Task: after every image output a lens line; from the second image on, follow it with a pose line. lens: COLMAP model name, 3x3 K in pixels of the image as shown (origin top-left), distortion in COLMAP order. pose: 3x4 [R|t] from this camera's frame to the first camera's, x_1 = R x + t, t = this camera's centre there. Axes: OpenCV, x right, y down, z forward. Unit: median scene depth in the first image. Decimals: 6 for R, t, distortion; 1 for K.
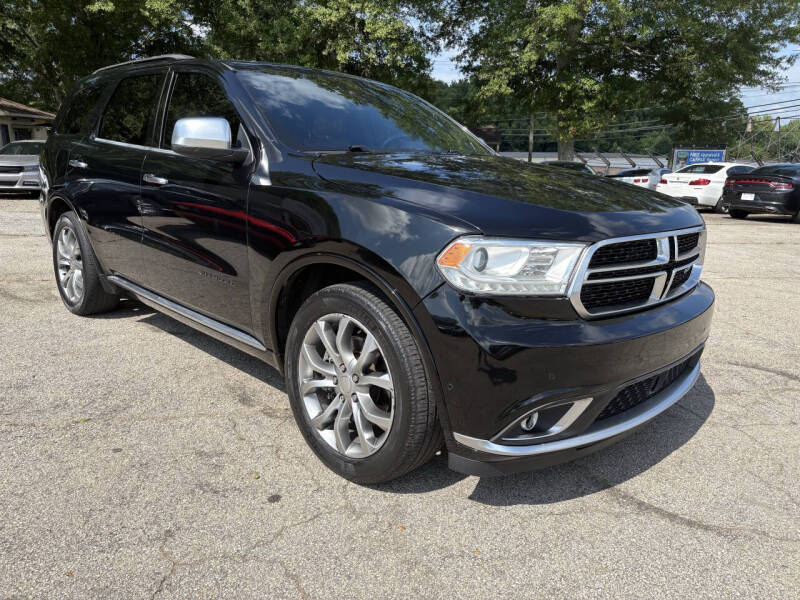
lens RADIAL K [[606.3, 0, 401.2], [0, 606.3, 297.2], [0, 0, 1]] dist [0.051724, -0.053766]
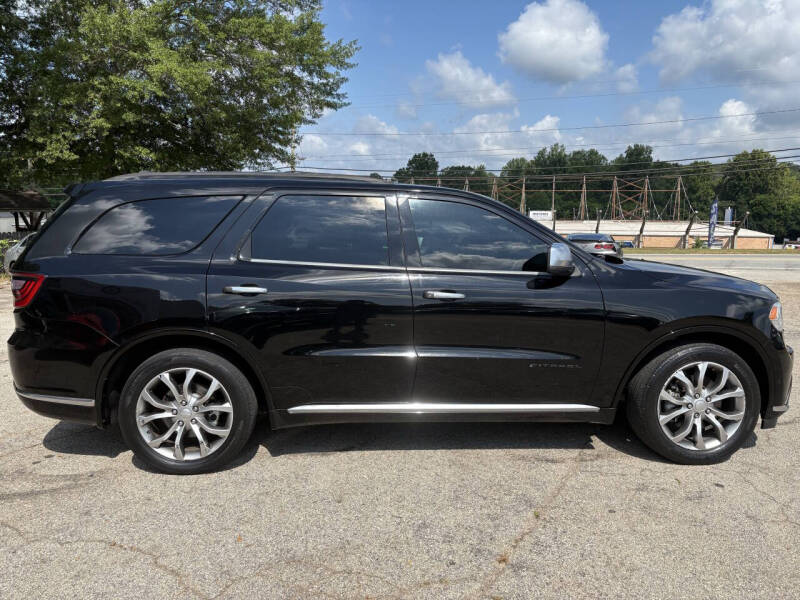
lens RADIAL K [[605.7, 0, 404.5], [0, 605.7, 297.2], [0, 0, 1]] dist [0.054191, -0.054083]
pose [[0.661993, -0.130195, 0.738116, -1.423654], [0.194794, 0.980843, -0.001695, -0.231664], [-0.723755, 0.144902, 0.674672, 0.349169]]
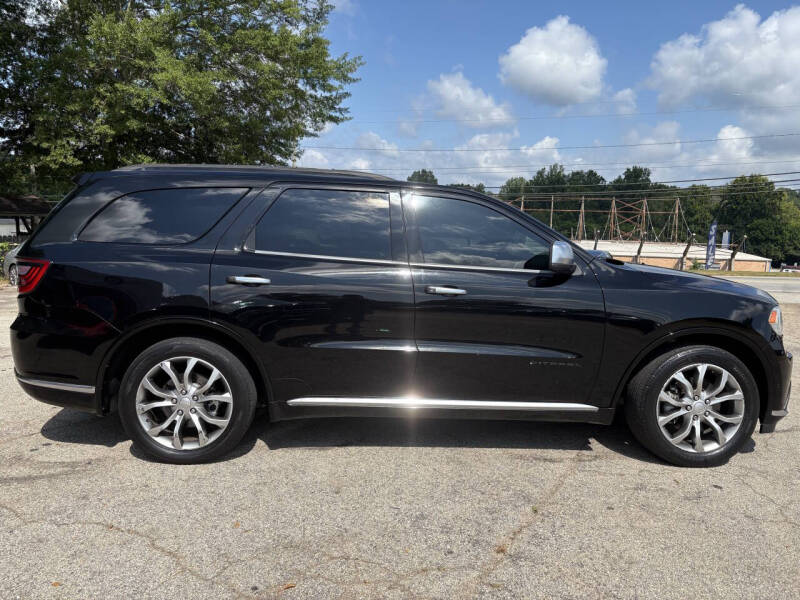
lens RADIAL K [[606.3, 0, 401.2], [0, 606.3, 297.2], [0, 0, 1]] dist [0.051724, -0.053766]
pose [[0.664433, -0.095517, 0.741219, -1.441092], [0.172696, 0.984579, -0.027929, -0.189960], [-0.727121, 0.146563, 0.670682, 0.358274]]
